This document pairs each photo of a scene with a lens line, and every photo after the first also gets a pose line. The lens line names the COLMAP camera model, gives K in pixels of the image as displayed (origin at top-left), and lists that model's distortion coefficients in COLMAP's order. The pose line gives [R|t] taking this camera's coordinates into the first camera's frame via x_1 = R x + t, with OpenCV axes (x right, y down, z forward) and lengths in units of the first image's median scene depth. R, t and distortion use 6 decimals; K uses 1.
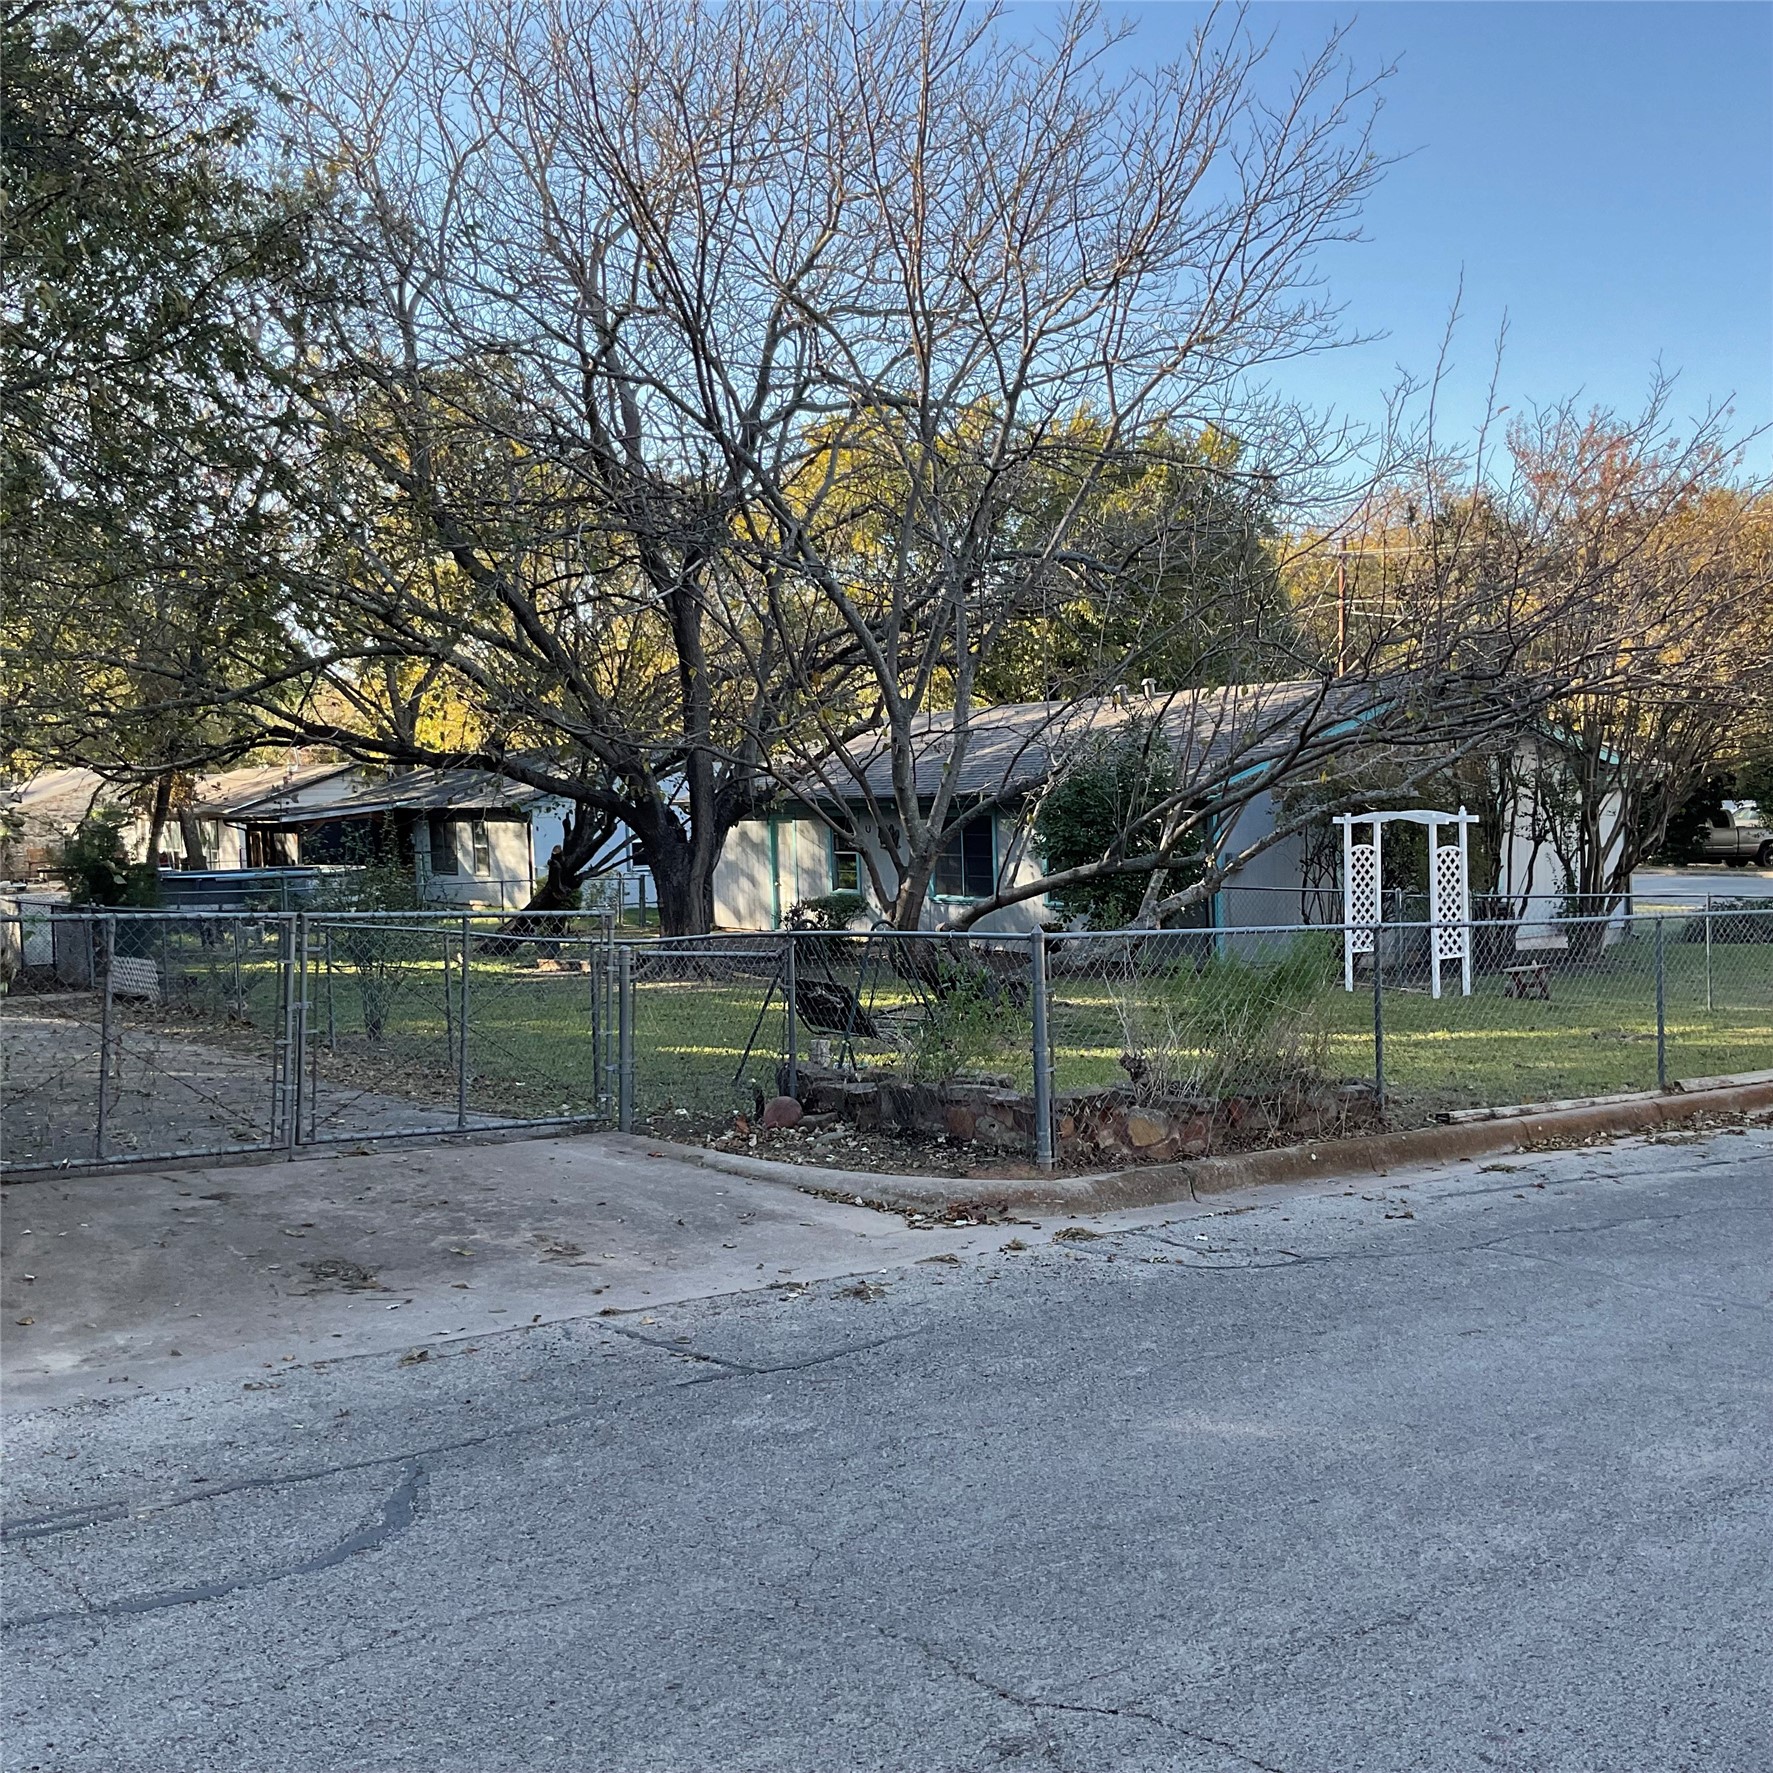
lens RADIAL K [[1812.5, 0, 886.5], [0, 1812.5, 886.5], [0, 0, 1]] dist [0.013287, 0.010694]
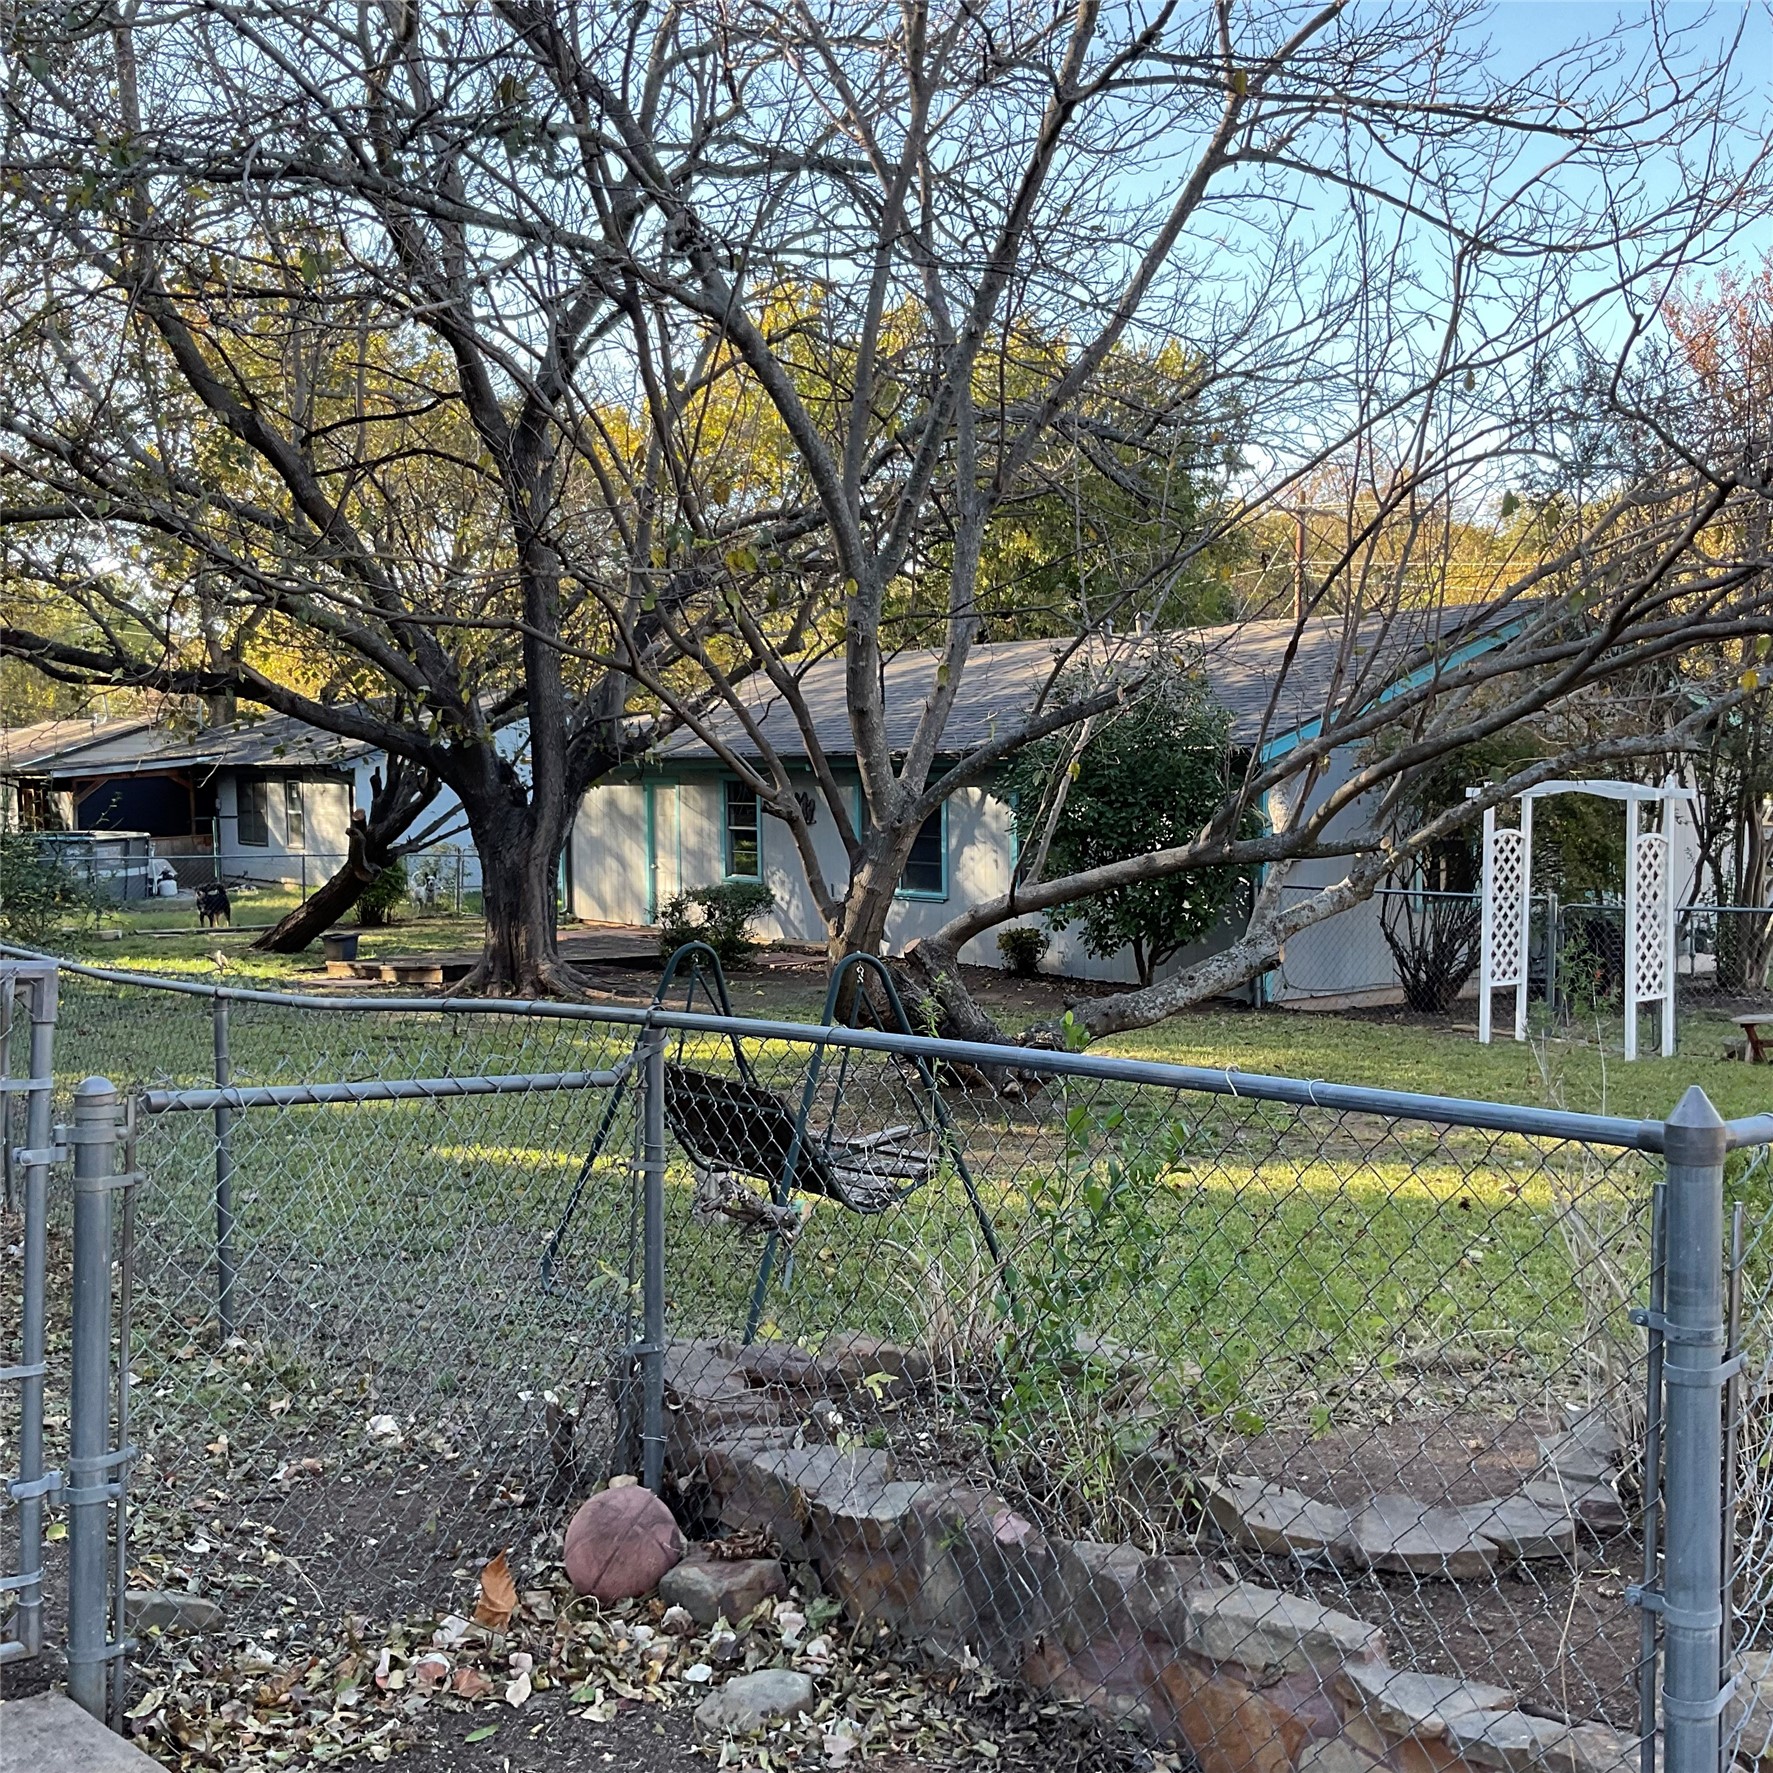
lens RADIAL K [[1812.5, 0, 886.5], [0, 1812.5, 886.5], [0, 0, 1]] dist [0.013287, 0.010694]
pose [[0.997708, 0.020529, 0.064476, -0.011382], [-0.021118, 0.999741, 0.008473, -0.001616], [-0.064285, -0.009815, 0.997883, 0.236516]]
